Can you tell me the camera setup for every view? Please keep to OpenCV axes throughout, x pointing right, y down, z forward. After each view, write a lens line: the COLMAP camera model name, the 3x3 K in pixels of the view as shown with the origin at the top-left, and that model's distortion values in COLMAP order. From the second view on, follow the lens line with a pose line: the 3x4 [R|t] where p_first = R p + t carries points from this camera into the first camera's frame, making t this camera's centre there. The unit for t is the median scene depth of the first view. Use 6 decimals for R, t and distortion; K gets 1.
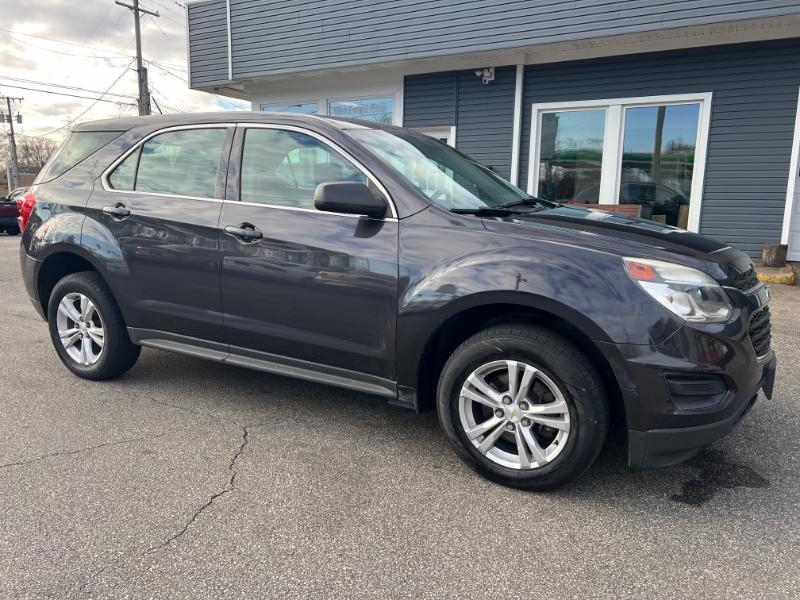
lens RADIAL K [[603.2, 0, 396.0], [0, 603.2, 299.5], [0, 0, 1]] dist [0.050962, -0.056398]
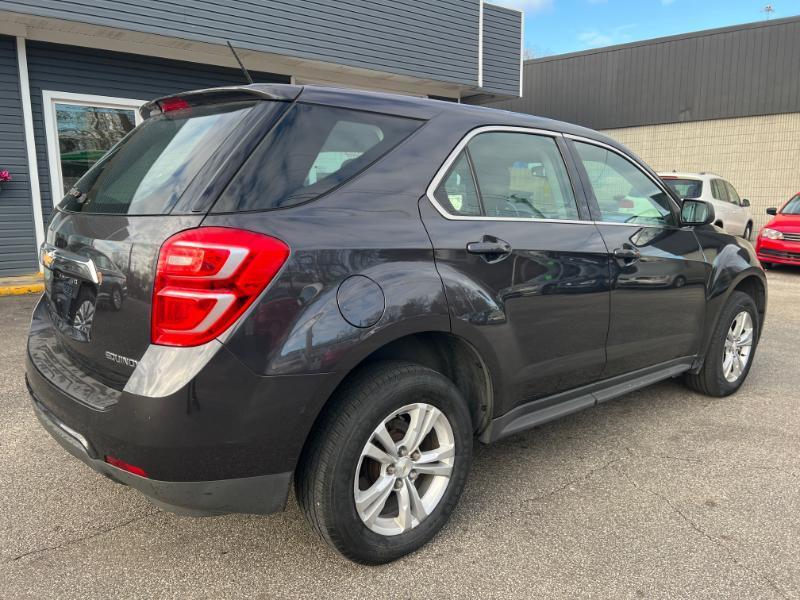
lens RADIAL K [[603.2, 0, 395.8], [0, 603.2, 295.8], [0, 0, 1]] dist [0.050962, -0.056398]
pose [[0.349777, -0.161112, 0.922875, -1.250215], [0.169115, 0.979776, 0.106949, -0.207232], [-0.921442, 0.118664, 0.369950, 0.979969]]
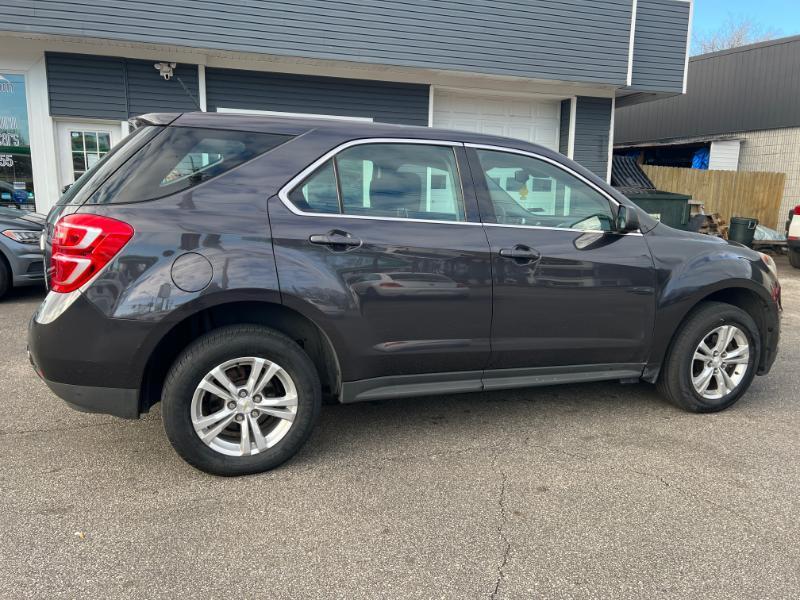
lens RADIAL K [[603.2, 0, 395.9], [0, 603.2, 299.4], [0, 0, 1]] dist [0.050962, -0.056398]
pose [[0.649082, -0.126604, 0.750109, -1.147159], [0.124254, 0.990456, 0.059651, -0.121372], [-0.750502, 0.054486, 0.658618, 0.487609]]
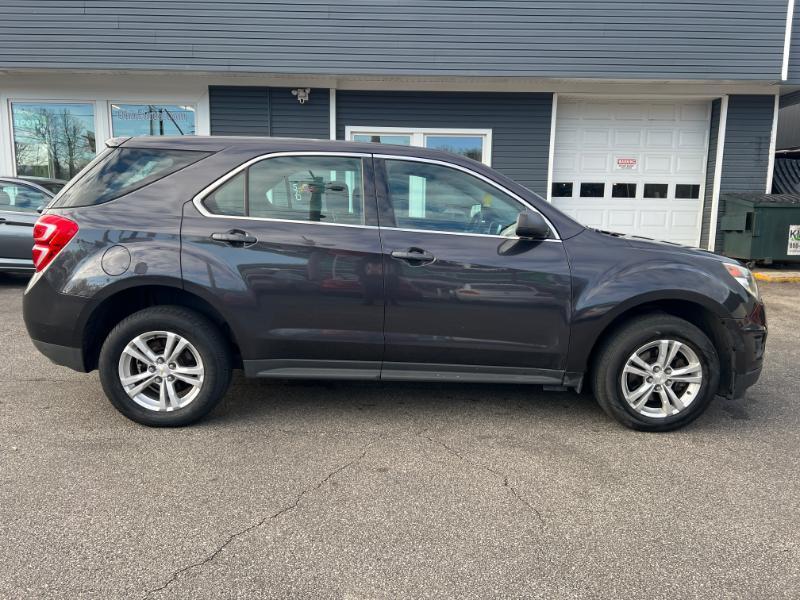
lens RADIAL K [[603.2, 0, 405.4], [0, 603.2, 299.5], [0, 0, 1]] dist [0.050962, -0.056398]
pose [[0.858123, -0.076093, 0.507774, -0.814430], [0.082968, 0.996510, 0.009120, -0.043161], [-0.506696, 0.034303, 0.861442, 0.070315]]
